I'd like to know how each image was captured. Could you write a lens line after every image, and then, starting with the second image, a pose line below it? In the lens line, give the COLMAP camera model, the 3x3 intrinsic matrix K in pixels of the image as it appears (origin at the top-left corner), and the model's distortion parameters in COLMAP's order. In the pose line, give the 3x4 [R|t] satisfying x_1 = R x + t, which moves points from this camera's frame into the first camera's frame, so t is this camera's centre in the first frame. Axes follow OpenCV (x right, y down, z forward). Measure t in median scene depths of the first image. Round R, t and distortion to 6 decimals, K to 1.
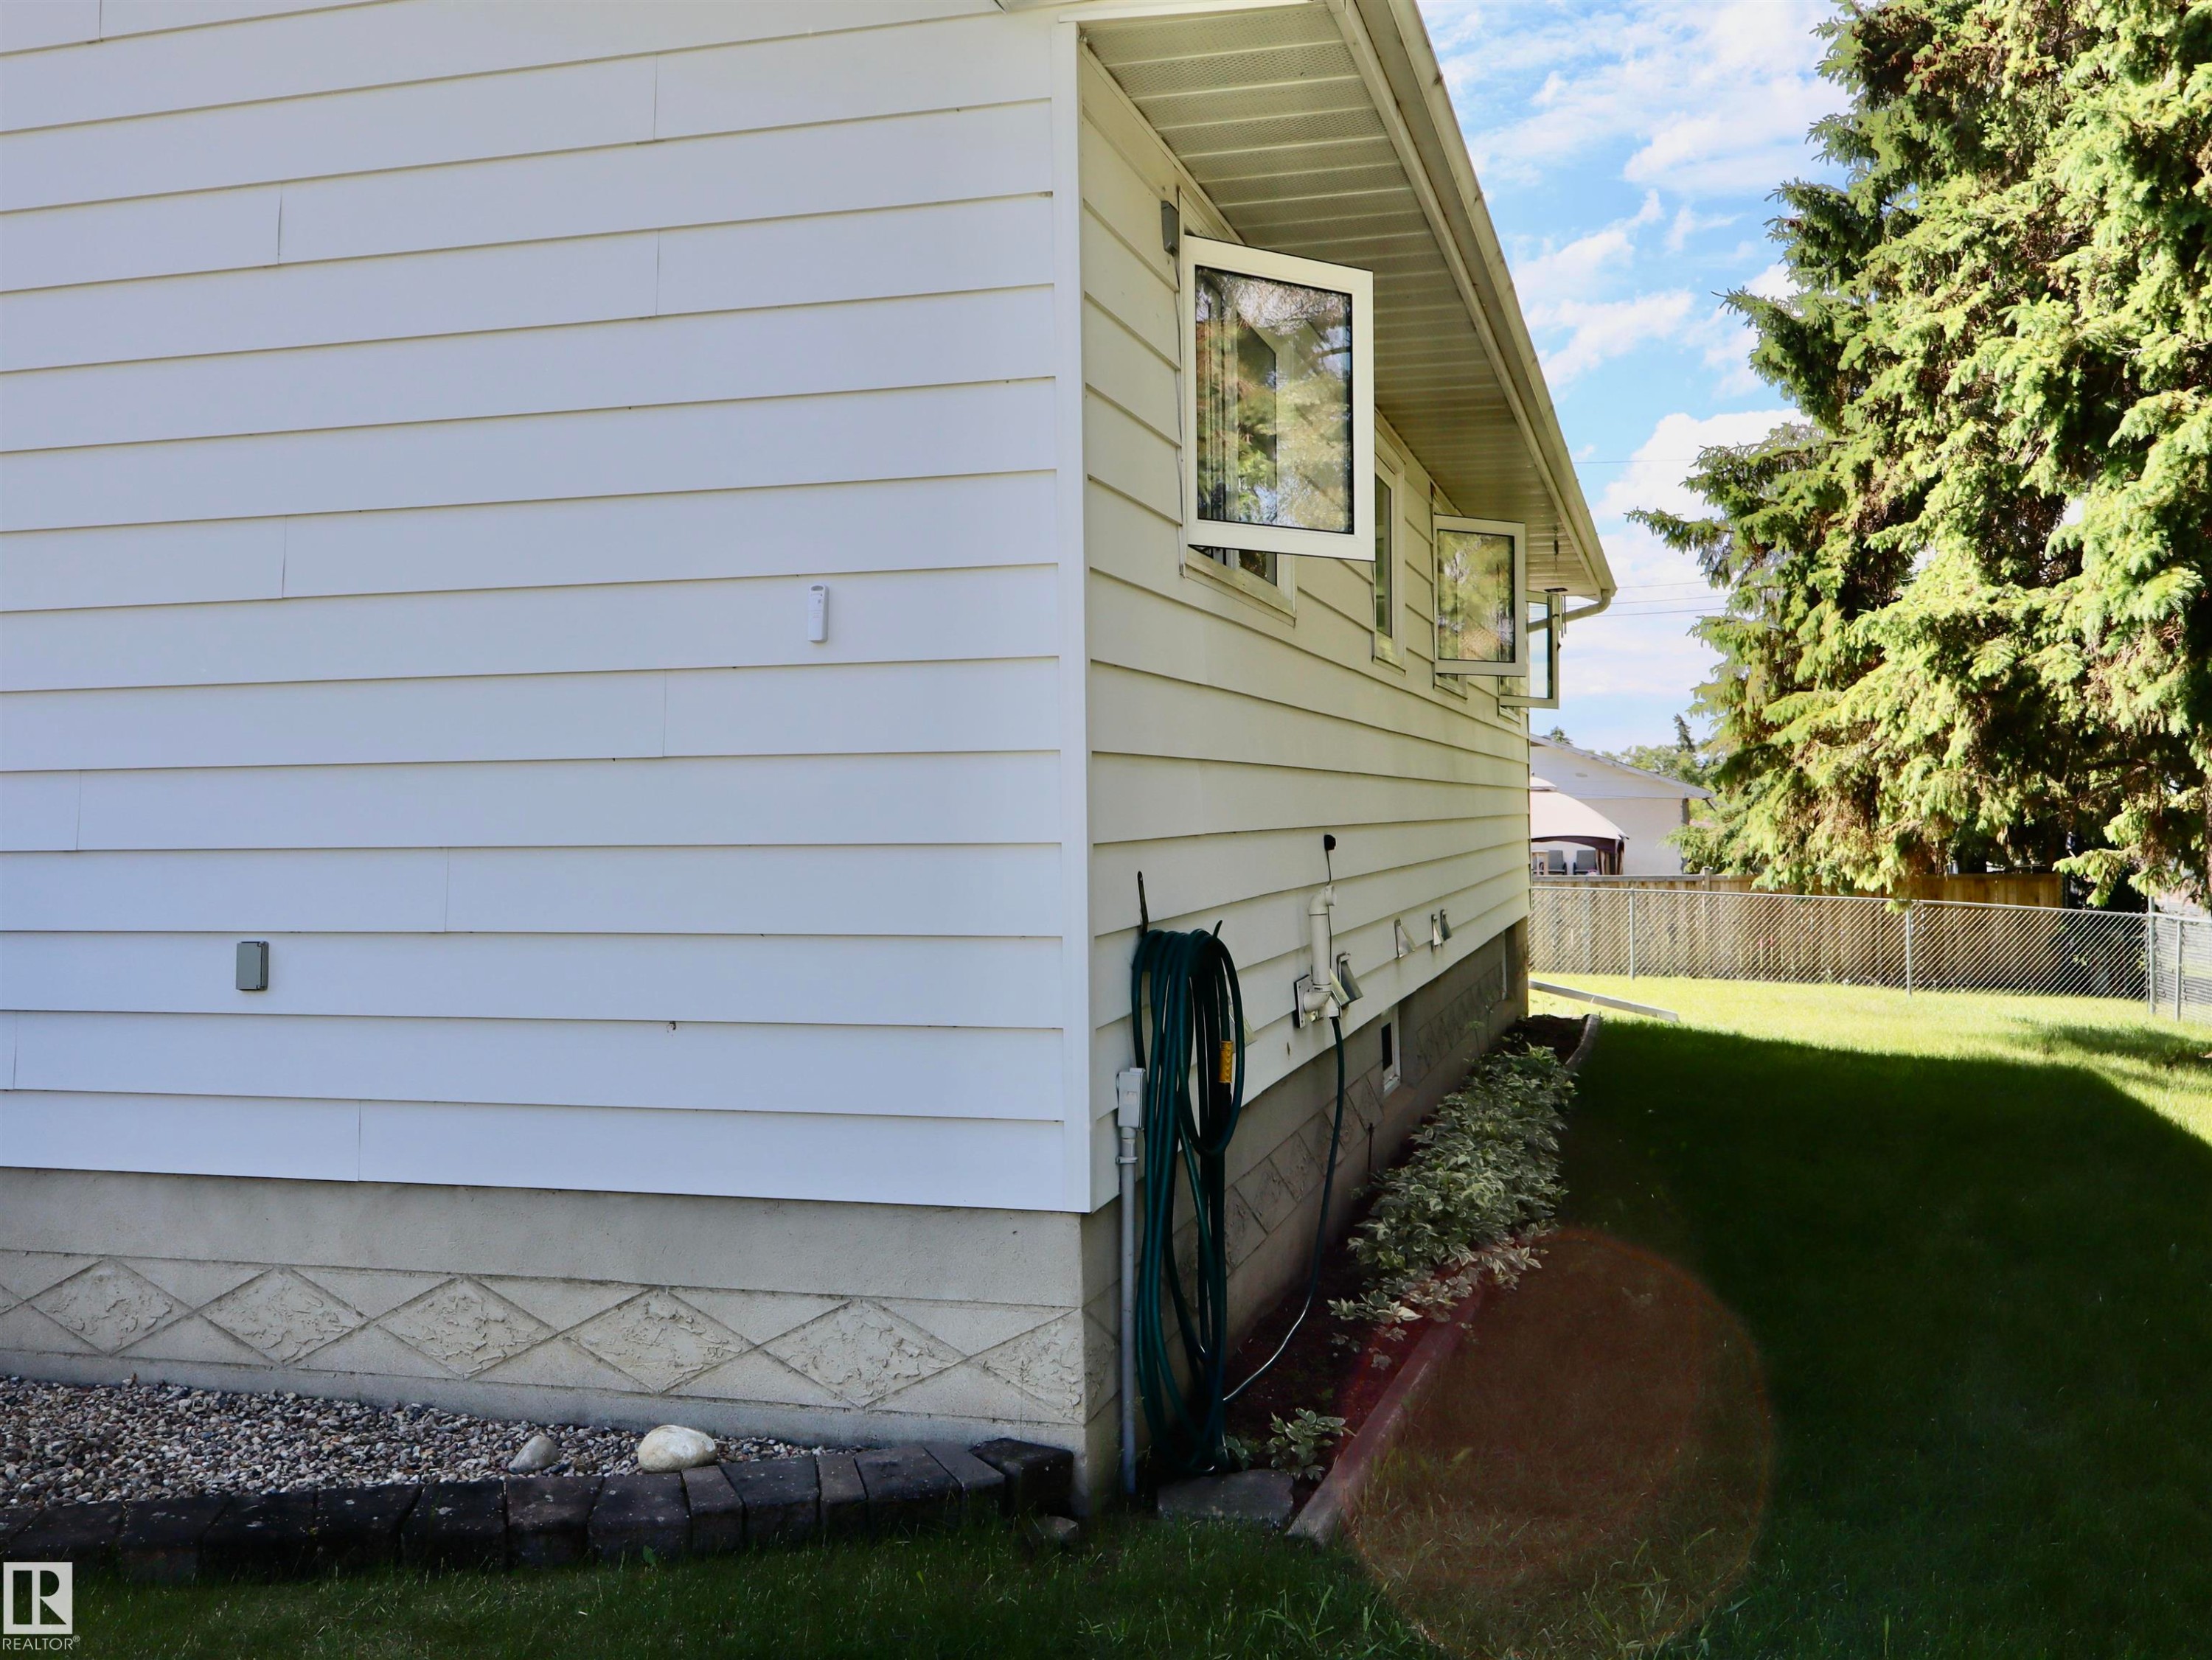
lens RADIAL K [[2049.8, 0, 1106.0], [0, 2049.8, 830.0], [0, 0, 1]] dist [-0.006417, 0.001505]
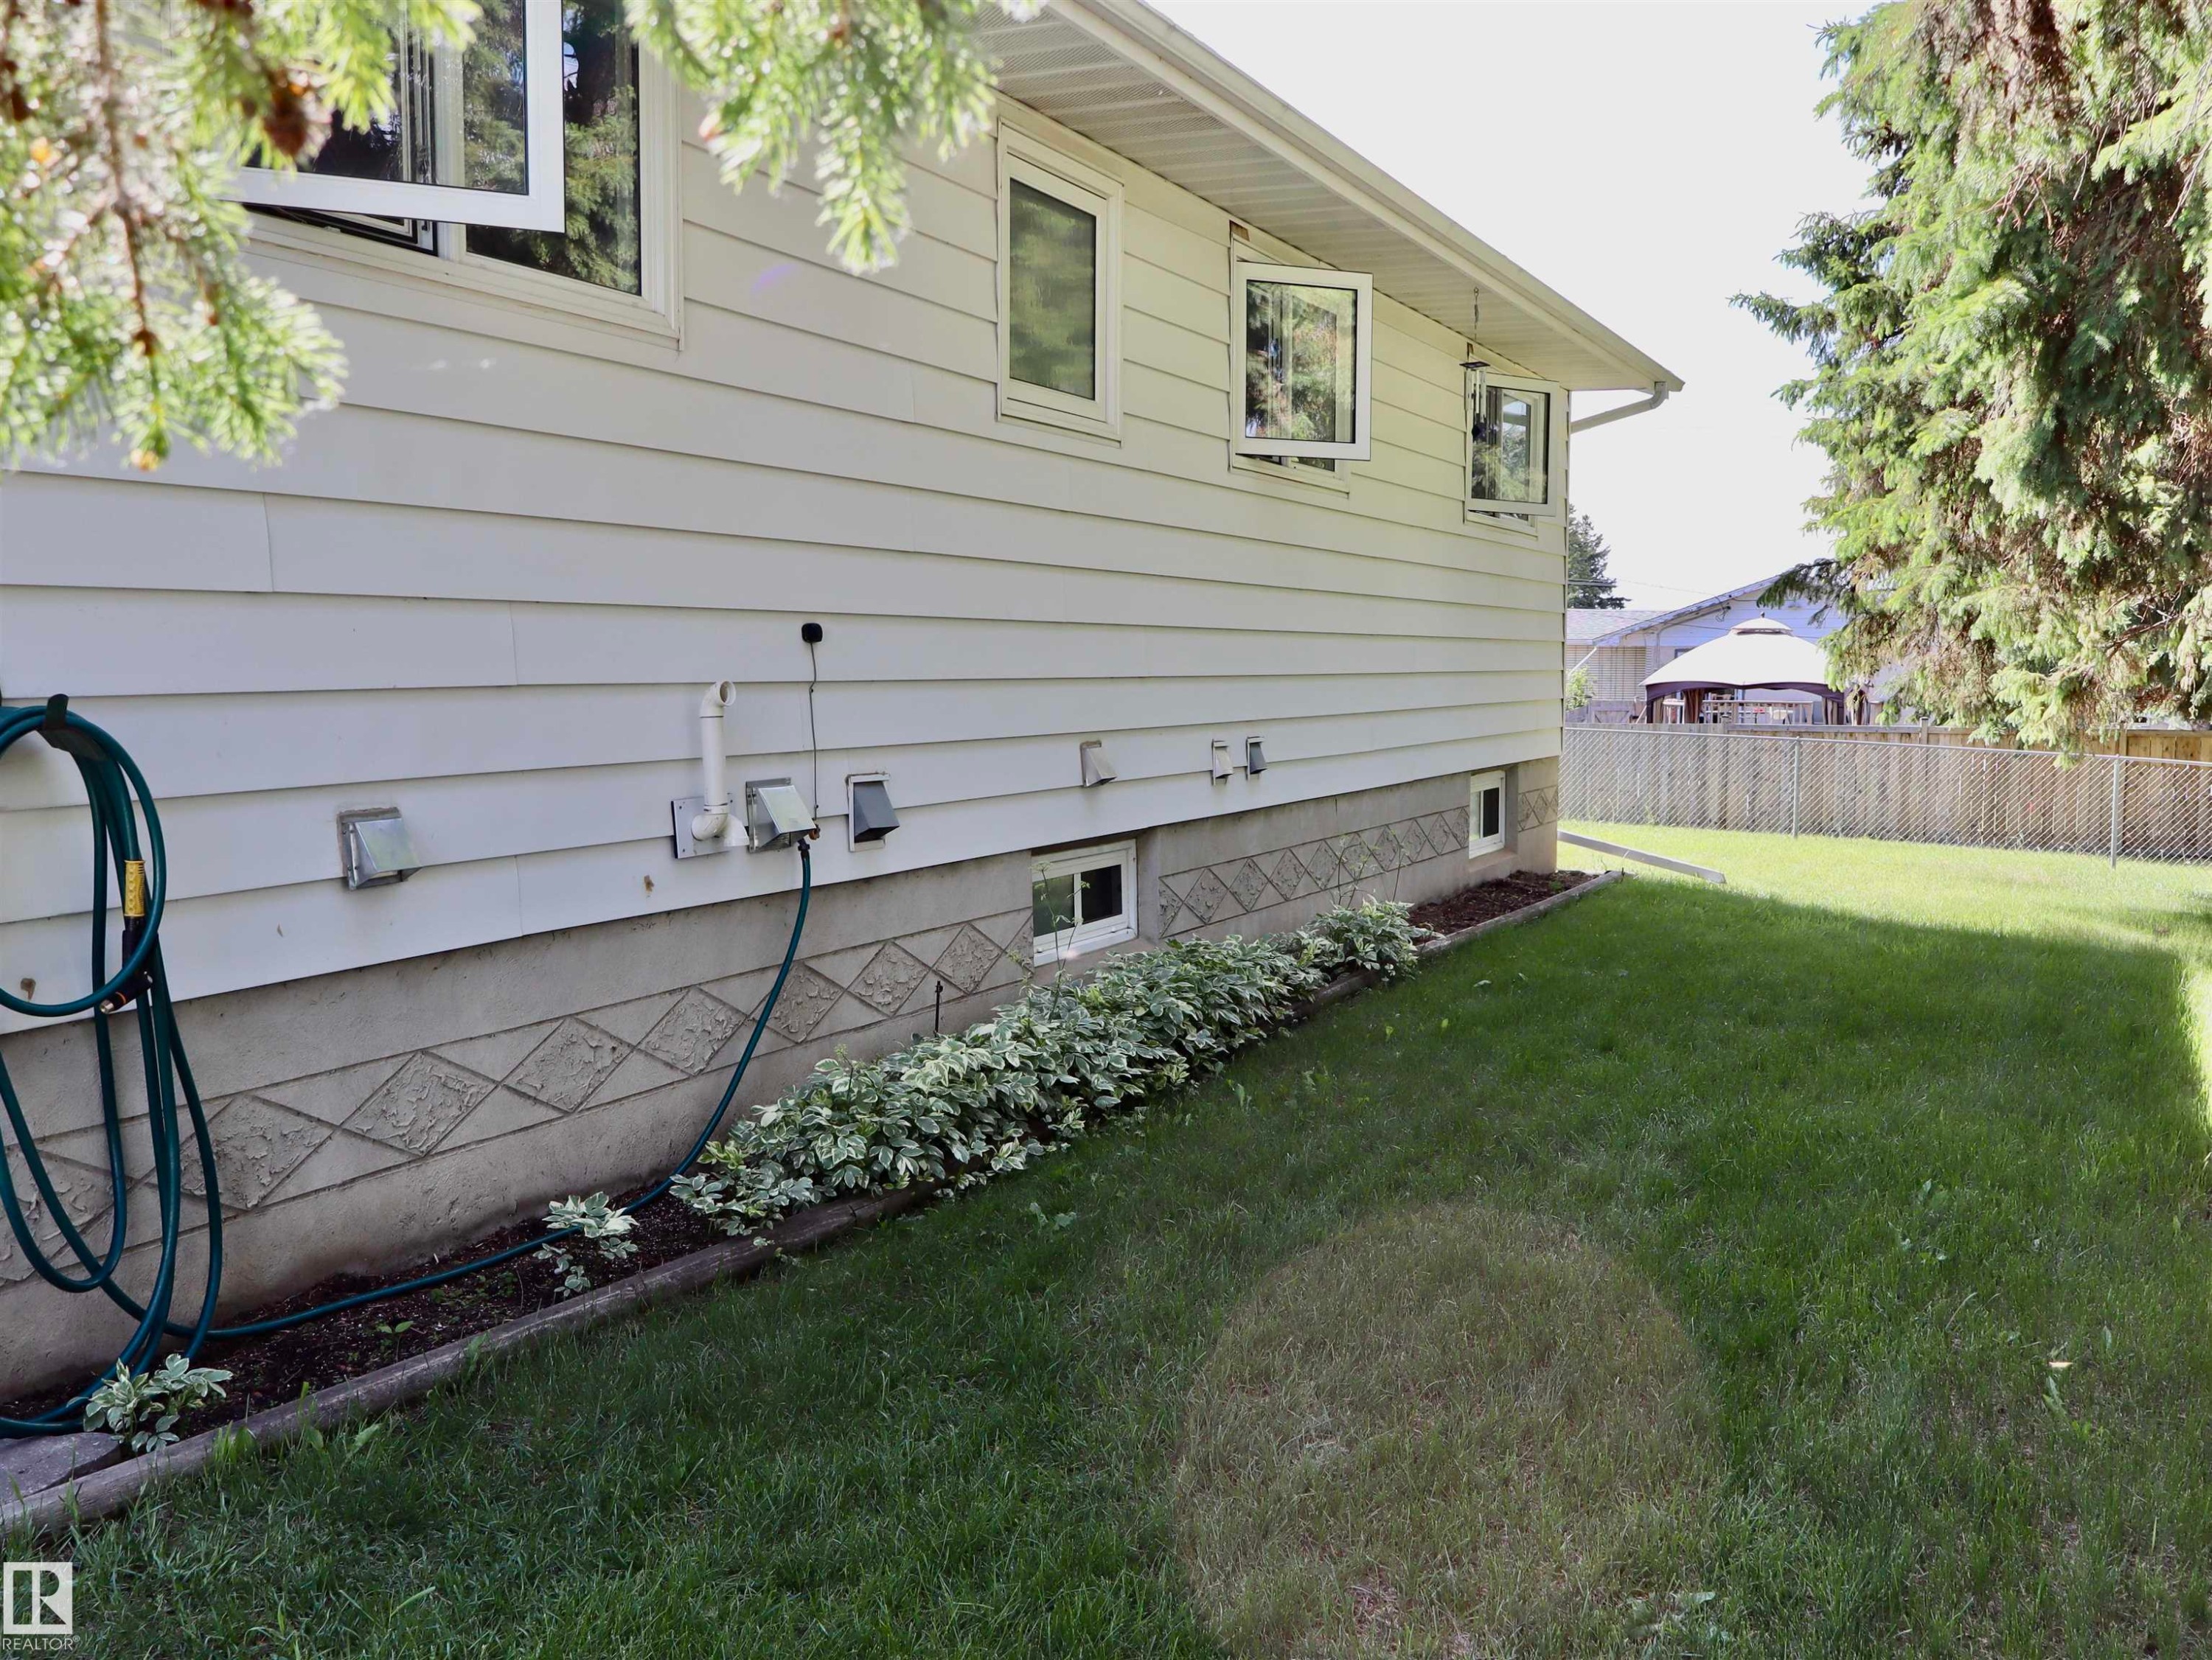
lens RADIAL K [[2012.5, 0, 1106.0], [0, 2012.5, 830.0], [0, 0, 1]] dist [-0.004725, -0.001025]
pose [[0.982890, 0.030108, -0.181713, 0.168540], [-0.016440, 0.996952, 0.076262, 0.009682], [0.183456, -0.071970, 0.980390, 0.109936]]
